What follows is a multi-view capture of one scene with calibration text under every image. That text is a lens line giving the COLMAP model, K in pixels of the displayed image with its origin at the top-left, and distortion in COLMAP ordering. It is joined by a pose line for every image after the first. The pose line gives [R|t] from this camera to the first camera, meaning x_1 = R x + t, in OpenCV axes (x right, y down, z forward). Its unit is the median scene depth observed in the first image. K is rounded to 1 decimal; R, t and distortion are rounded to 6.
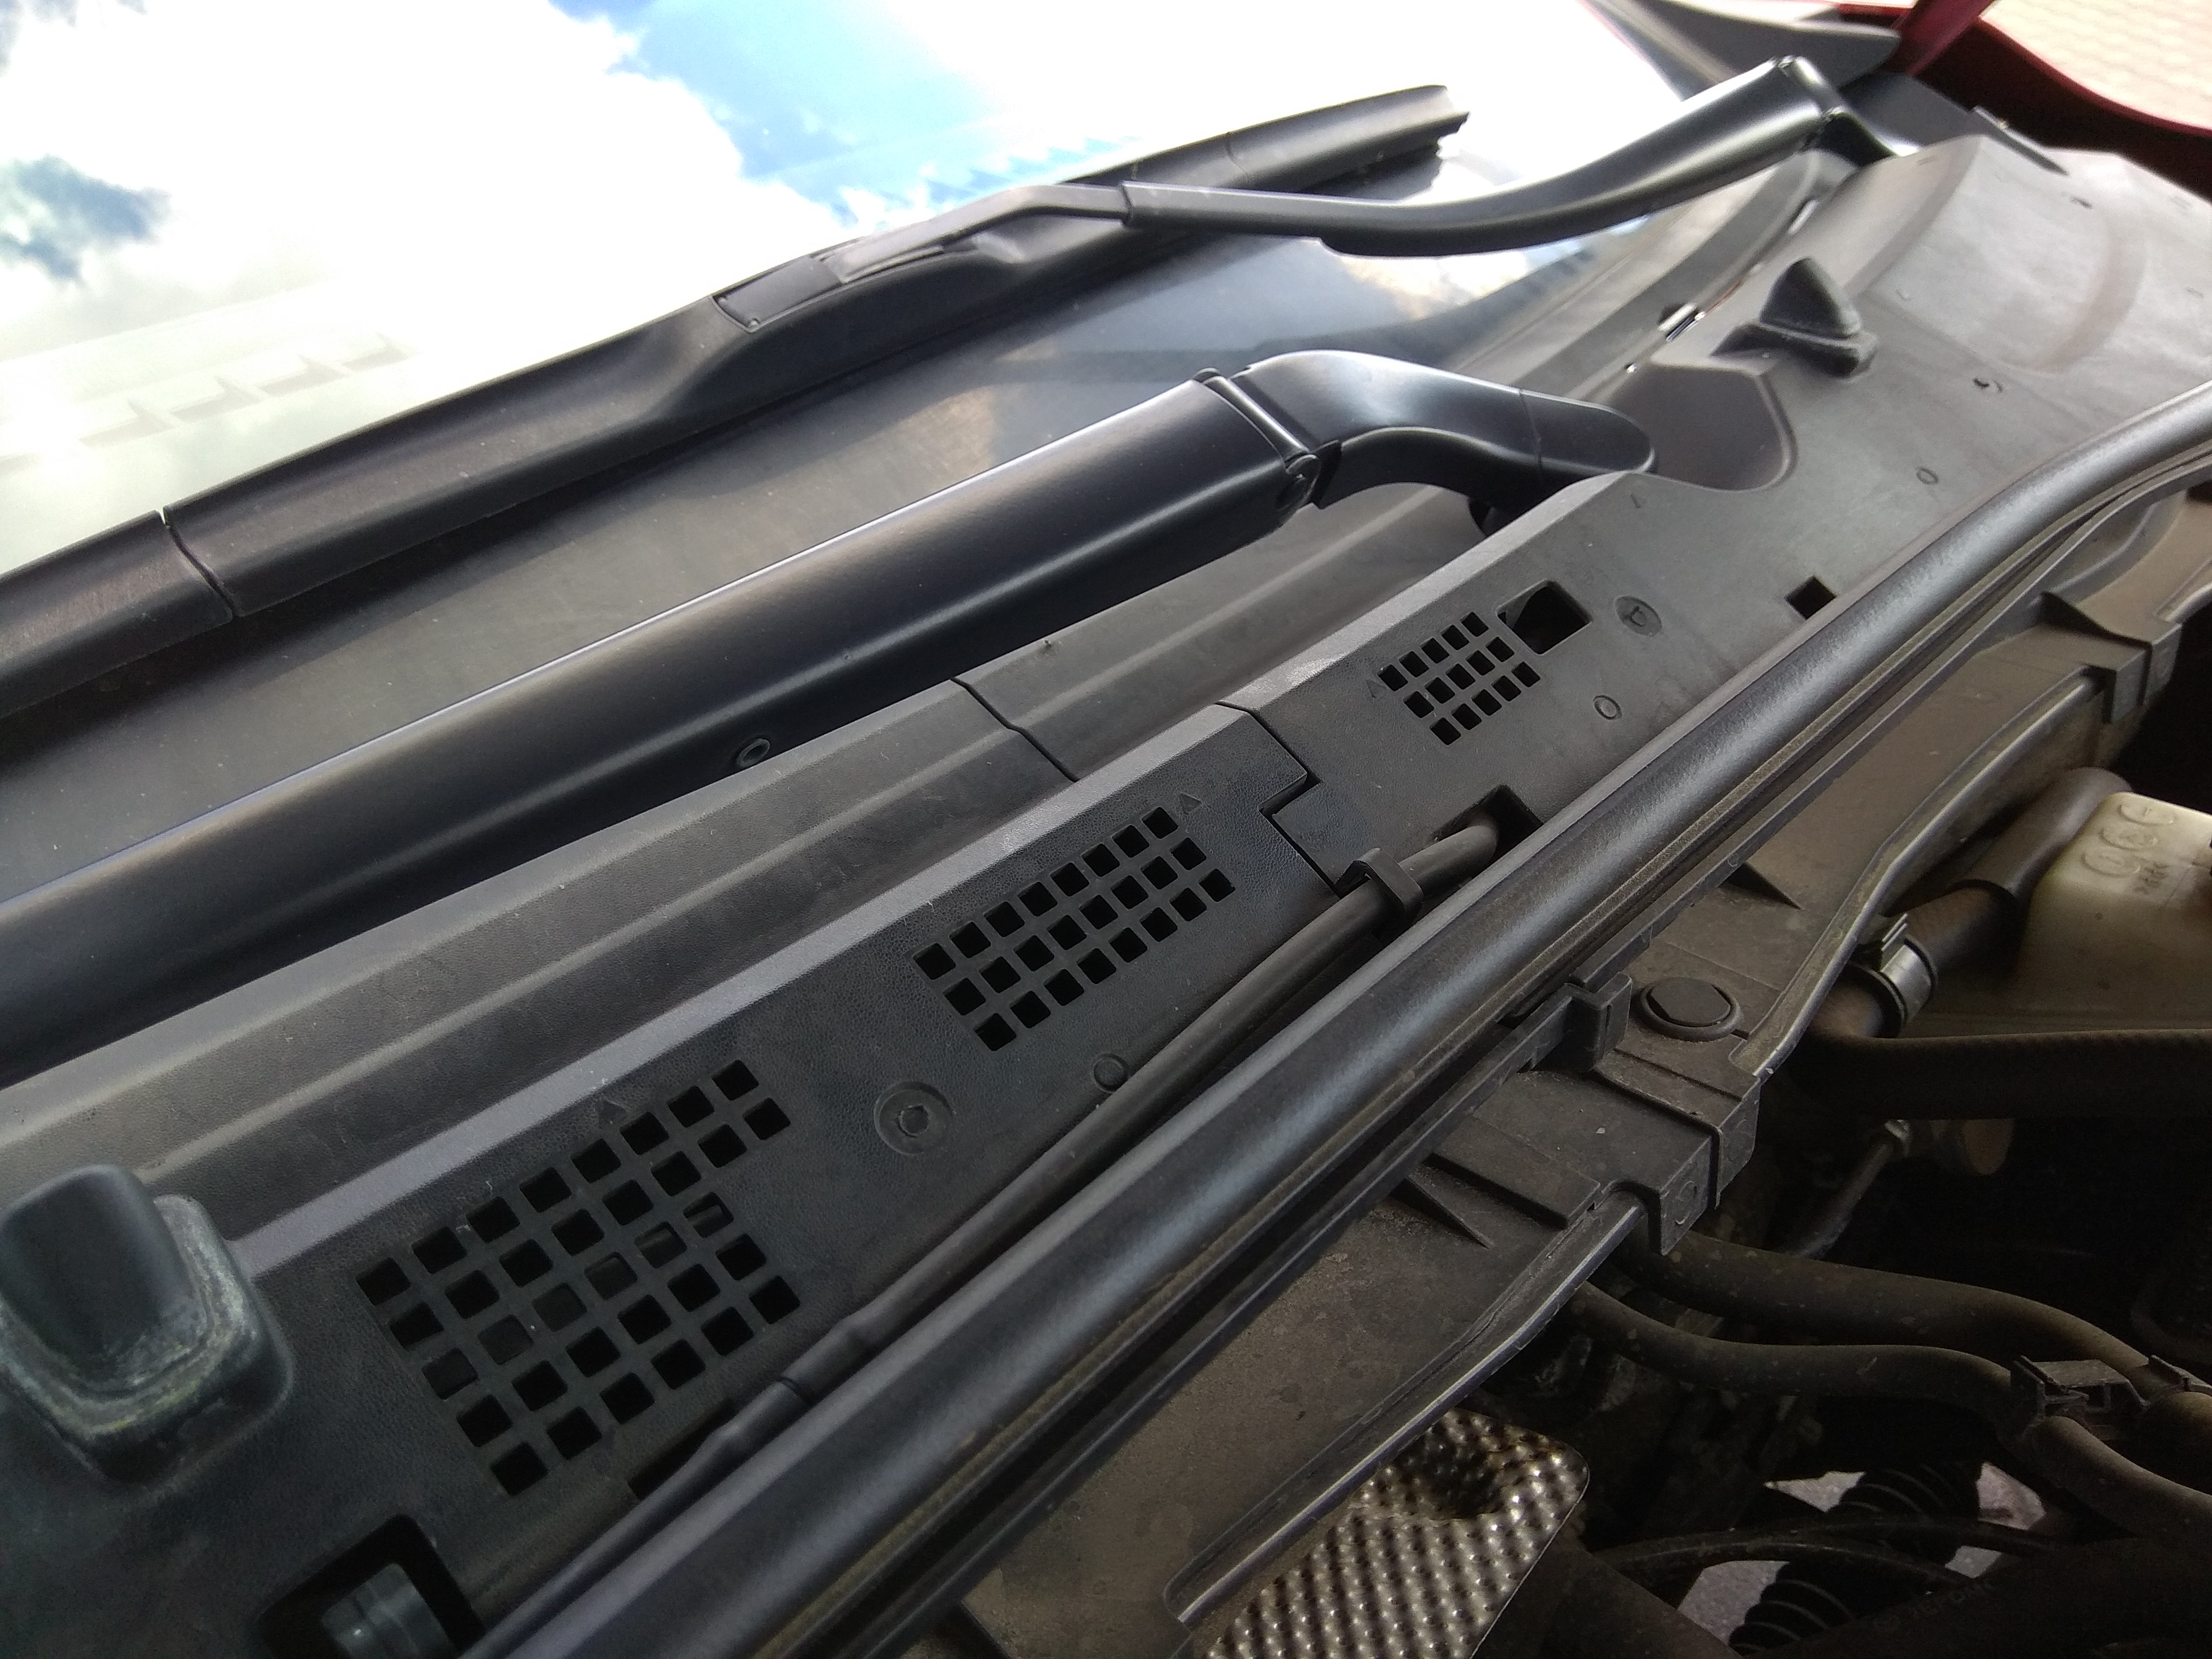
lens RADIAL K [[1720.2, 0, 1106.0], [0, 1720.2, 829.5], [0, 0, 1]] dist [0.101300, -0.173499]
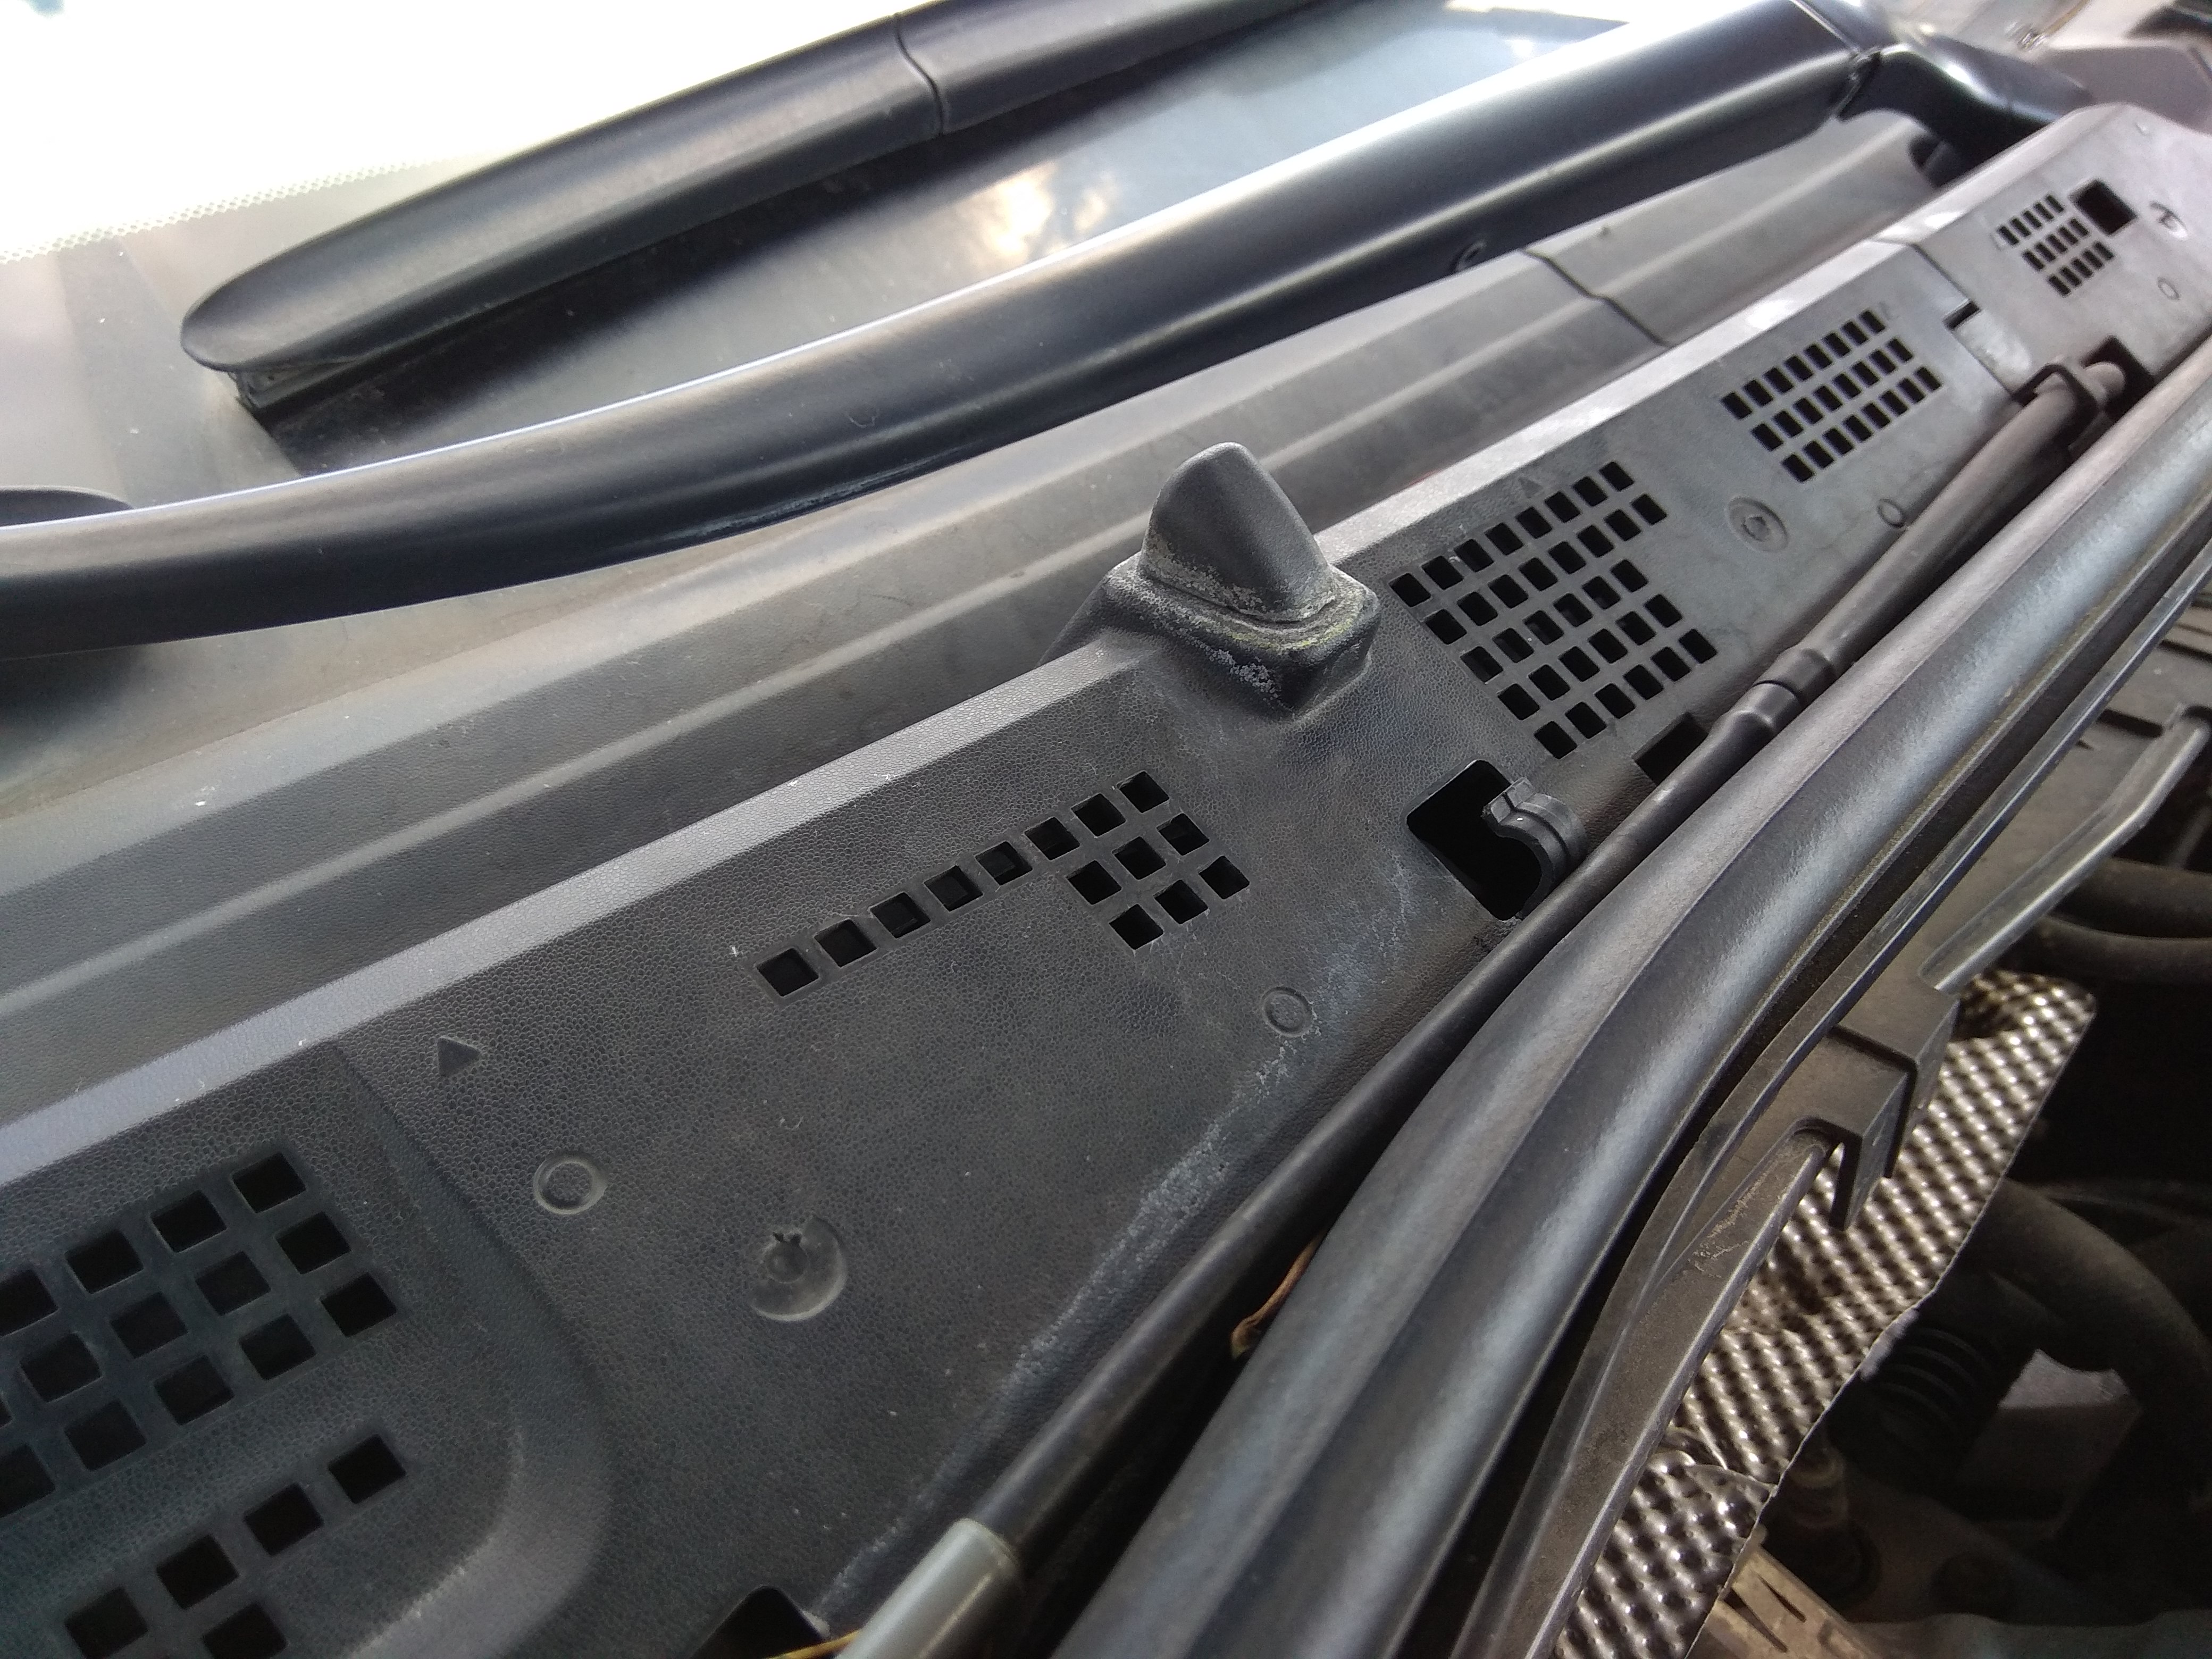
lens RADIAL K [[1745.9, 0, 1106.0], [0, 1745.9, 829.5], [0, 0, 1]] dist [0.113858, -0.217397]
pose [[0.998840, 0.025399, 0.040920, -0.474092], [-0.027795, 0.997866, 0.059085, 0.255537], [-0.039332, -0.060154, 0.997414, -0.102378]]
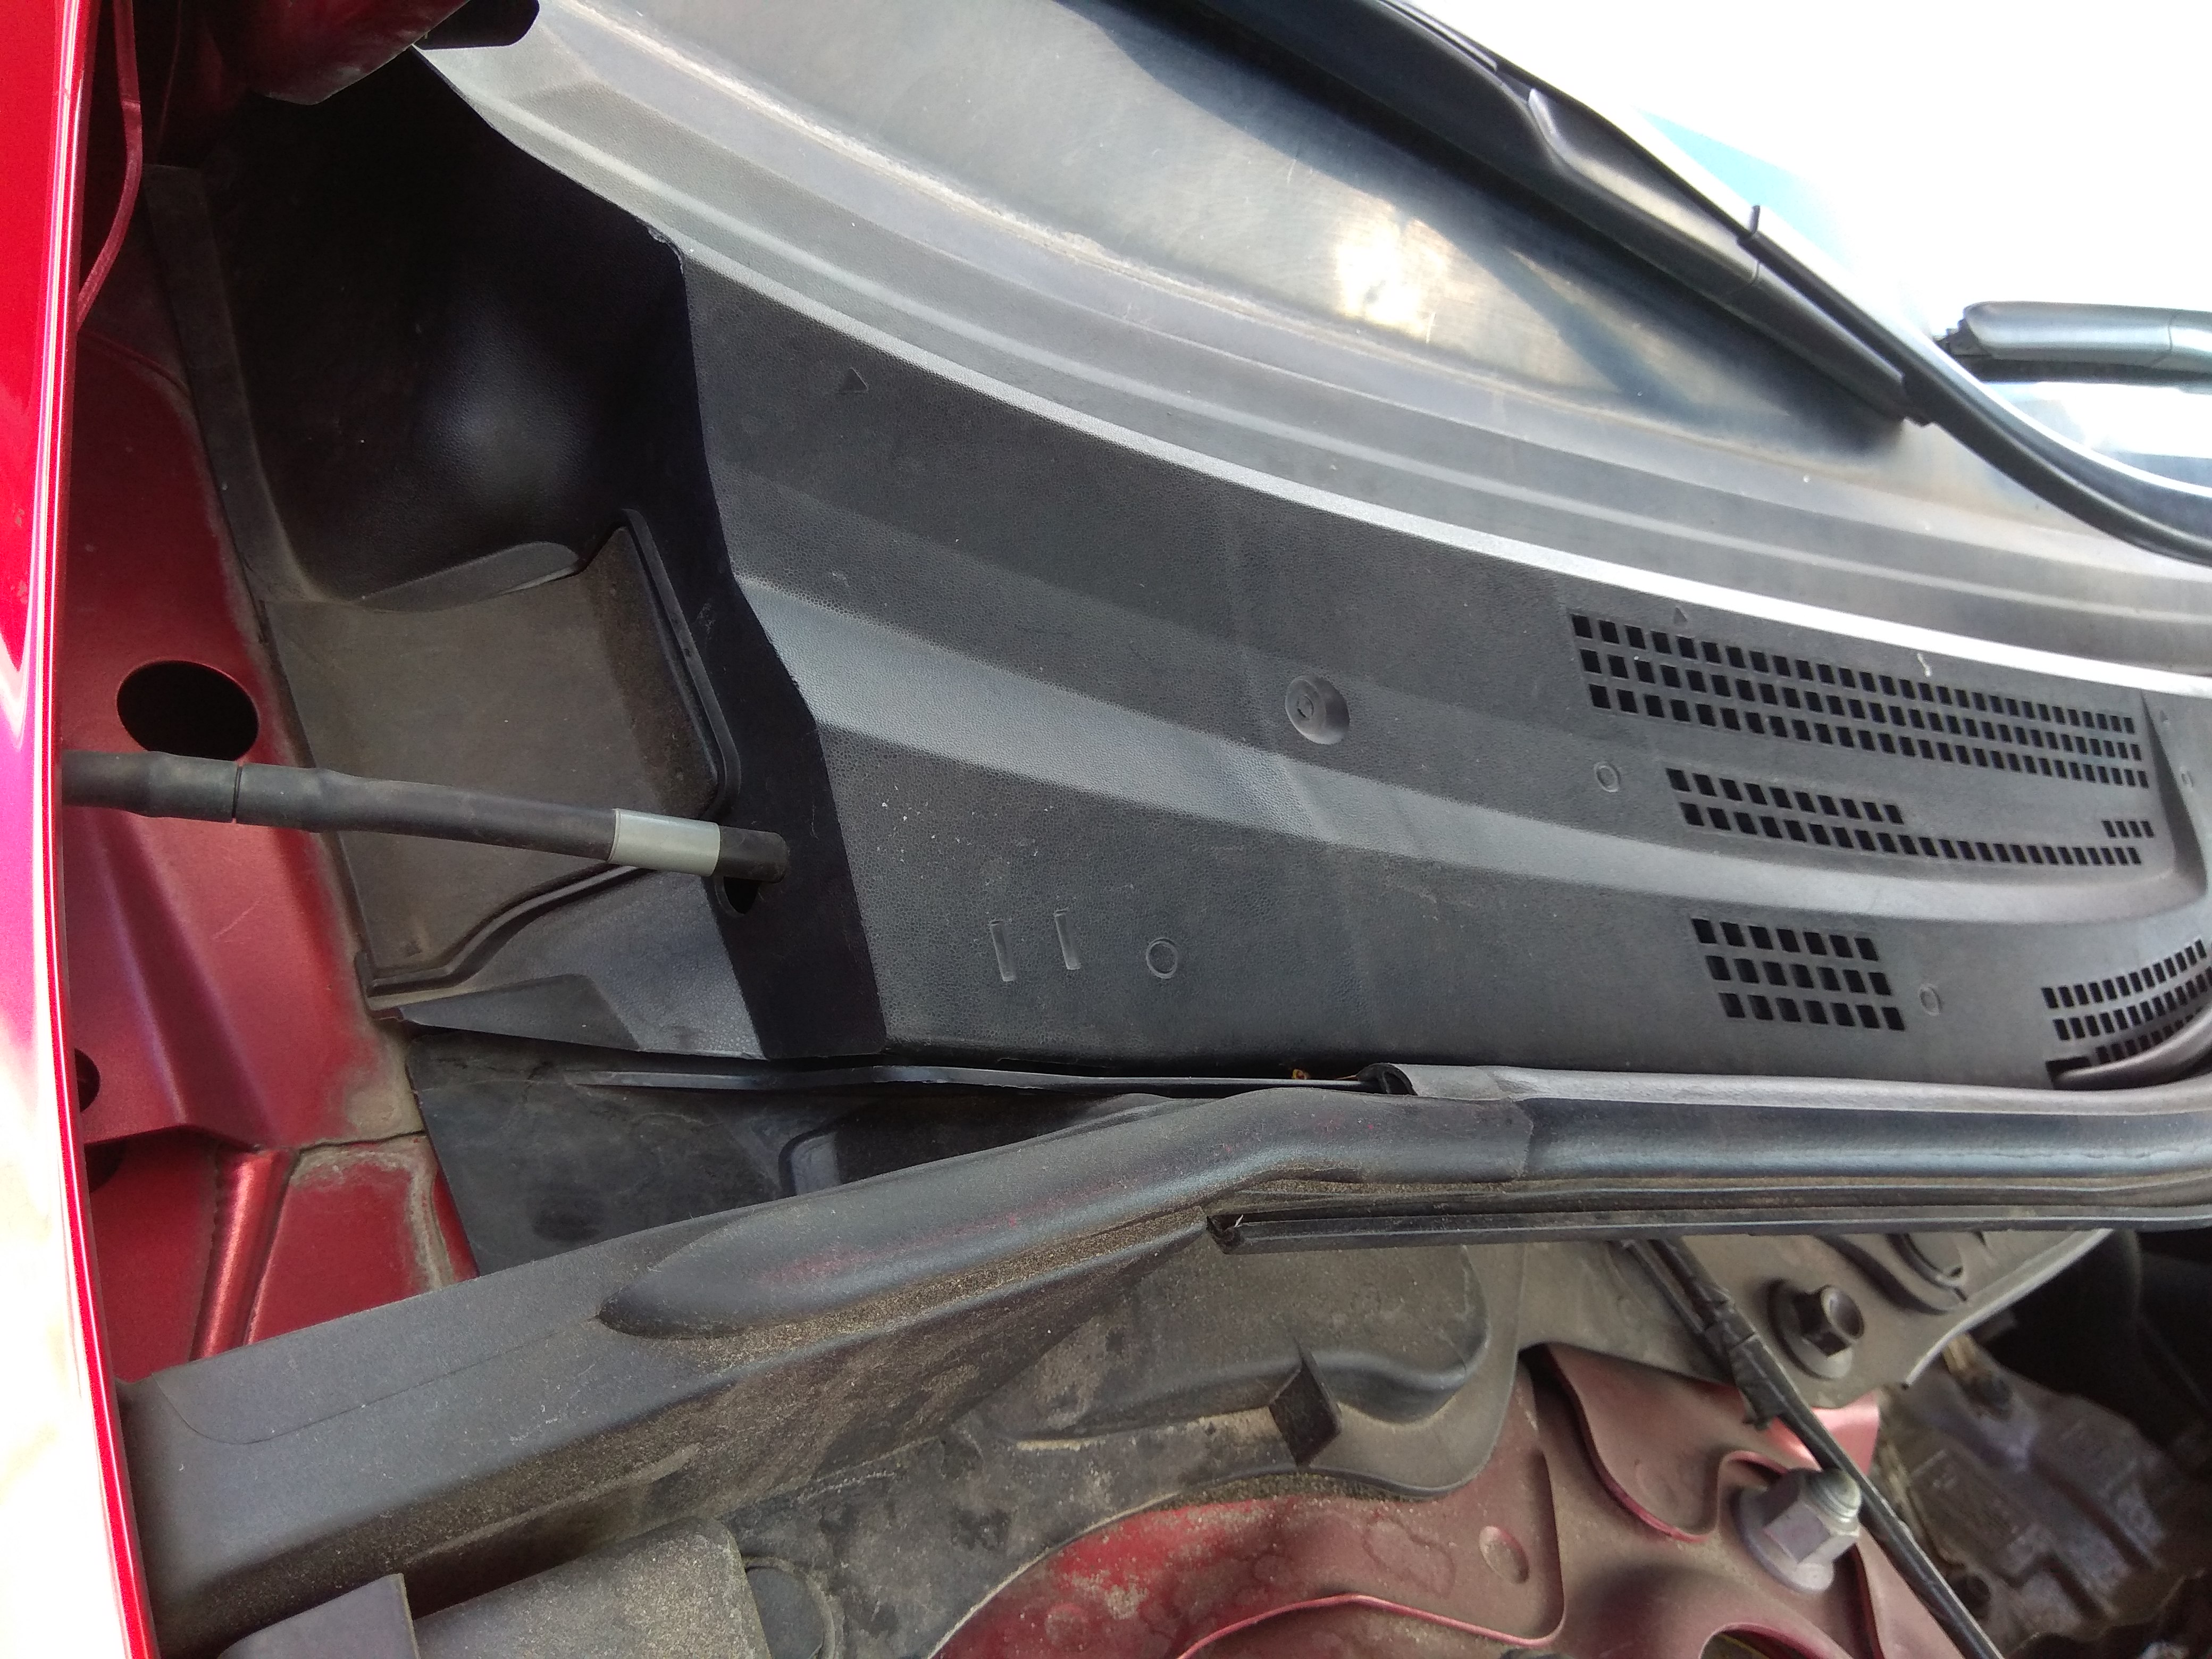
lens RADIAL K [[1779.6, 0, 1106.0], [0, 1779.6, 829.5], [0, 0, 1]] dist [0.181548, -0.386036]
pose [[0.814728, 0.544303, 0.199881, -1.726205], [-0.569460, 0.816040, 0.098969, 0.841666], [-0.109242, -0.194457, 0.974809, -1.039392]]
